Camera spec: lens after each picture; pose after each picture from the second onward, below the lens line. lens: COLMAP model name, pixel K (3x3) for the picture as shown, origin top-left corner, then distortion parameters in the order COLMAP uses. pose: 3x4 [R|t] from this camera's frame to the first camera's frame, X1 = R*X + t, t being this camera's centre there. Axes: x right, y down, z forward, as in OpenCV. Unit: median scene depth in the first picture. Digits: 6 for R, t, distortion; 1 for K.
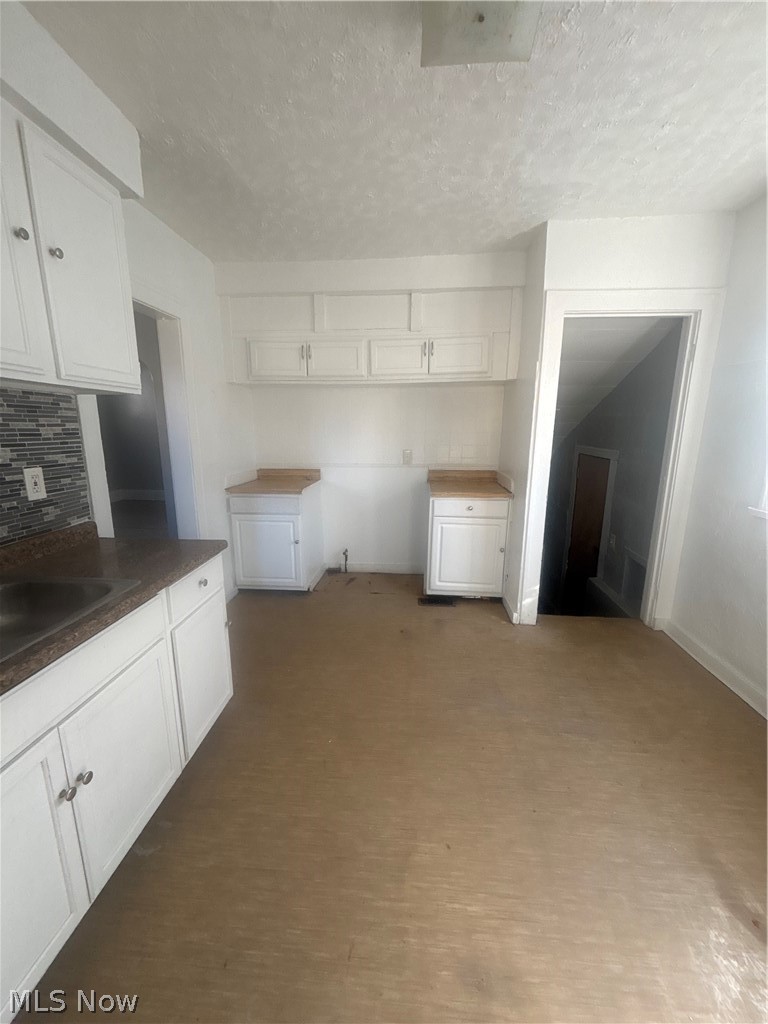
lens RADIAL K [[406.9, 0, 384.0], [0, 406.9, 512.0], [0, 0, 1]] dist [0.001185, 0.000401]
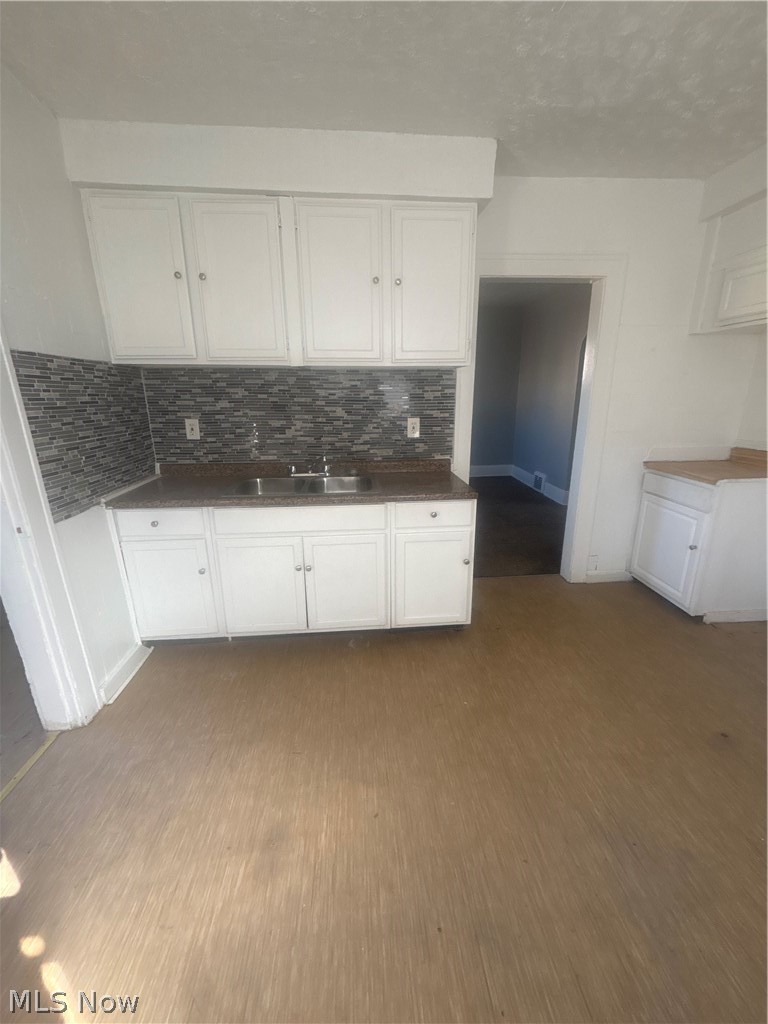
lens RADIAL K [[406.9, 0, 384.0], [0, 406.9, 512.0], [0, 0, 1]] dist [0.001185, 0.000401]
pose [[0.161301, 0.276093, -0.947499, 0.725570], [-0.192182, 0.950479, 0.244245, -0.116676], [0.968013, 0.142695, 0.206373, 0.558345]]
